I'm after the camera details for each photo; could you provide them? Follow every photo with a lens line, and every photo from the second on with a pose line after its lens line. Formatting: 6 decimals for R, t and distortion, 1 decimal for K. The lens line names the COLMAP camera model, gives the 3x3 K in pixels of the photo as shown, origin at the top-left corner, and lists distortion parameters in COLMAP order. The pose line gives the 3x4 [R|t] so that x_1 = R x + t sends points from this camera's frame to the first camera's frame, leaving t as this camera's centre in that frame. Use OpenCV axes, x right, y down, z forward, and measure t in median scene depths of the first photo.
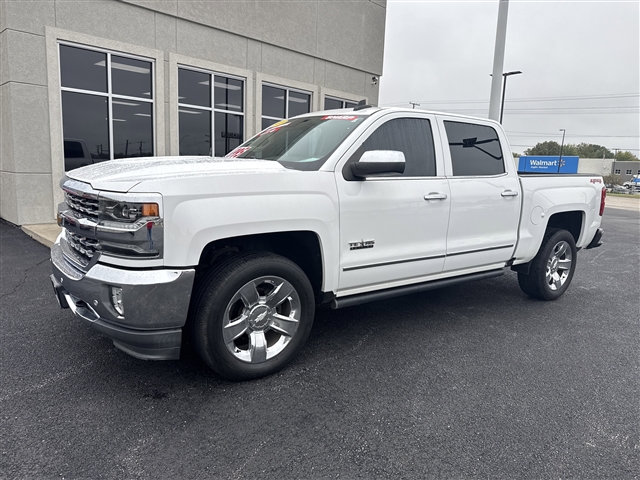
lens RADIAL K [[459.9, 0, 319.5], [0, 459.9, 235.9], [0, 0, 1]] dist [0.014048, -0.027172]
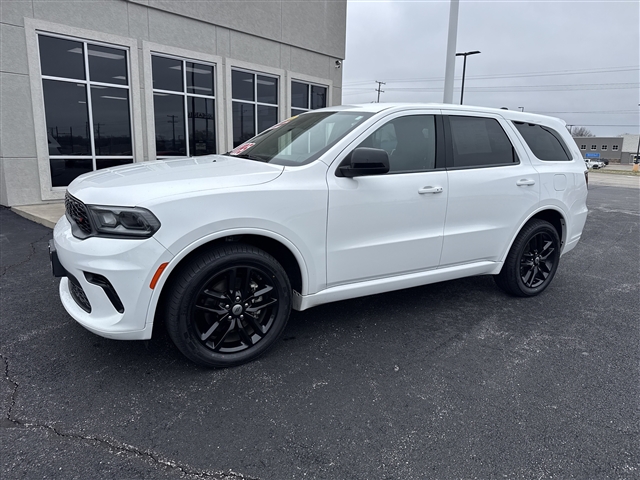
lens RADIAL K [[459.9, 0, 327.5], [0, 459.9, 237.3], [0, 0, 1]] dist [0.014048, -0.027172]
pose [[0.996390, -0.032513, 0.078424, -0.000107], [0.028936, 0.998507, 0.046329, 0.015958], [-0.079814, -0.043893, 0.995843, -0.103723]]
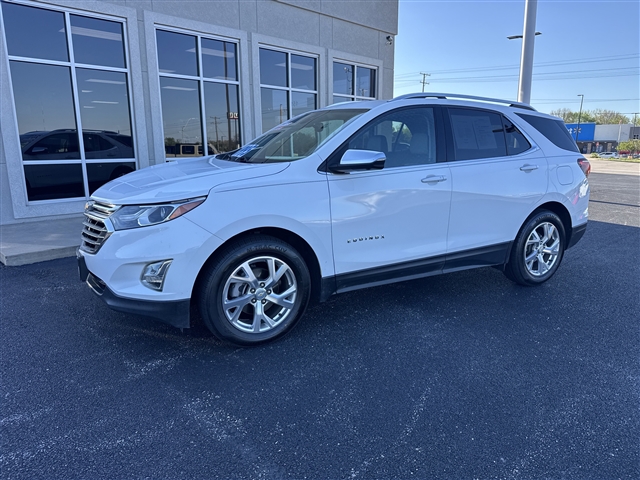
lens RADIAL K [[459.9, 0, 326.8], [0, 459.9, 239.4], [0, 0, 1]] dist [0.014048, -0.027172]
pose [[0.998989, -0.042738, -0.013979, -0.003573], [0.043414, 0.997690, 0.052255, -0.015911], [0.011714, -0.052809, 0.998536, 0.152004]]
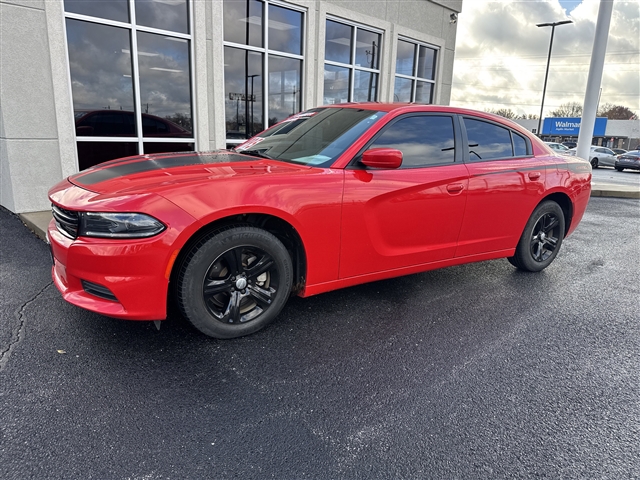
lens RADIAL K [[459.9, 0, 321.6], [0, 459.9, 241.3], [0, 0, 1]] dist [0.014048, -0.027172]
pose [[0.999793, -0.001387, -0.020290, -0.135423], [0.003166, 0.996125, 0.087889, -0.033652], [0.020089, -0.087935, 0.995924, 0.242091]]
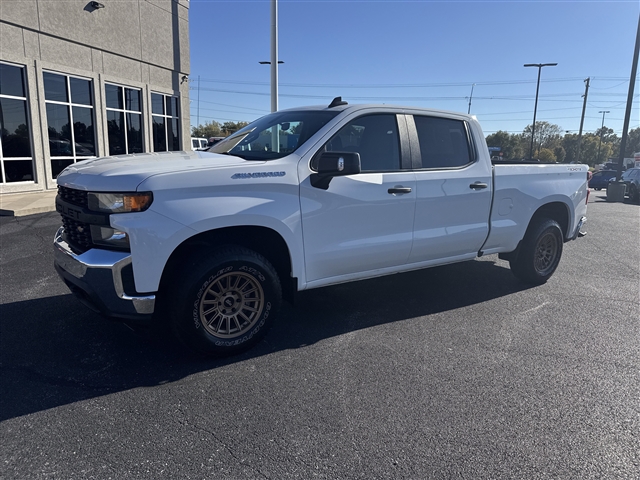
lens RADIAL K [[461.5, 0, 323.9], [0, 461.5, 235.8], [0, 0, 1]] dist [0.017307, -0.035626]
pose [[0.882338, -0.117786, 0.455639, -0.254112], [0.098811, 0.992959, 0.065342, 0.067796], [-0.460127, -0.012631, 0.887763, -0.454806]]
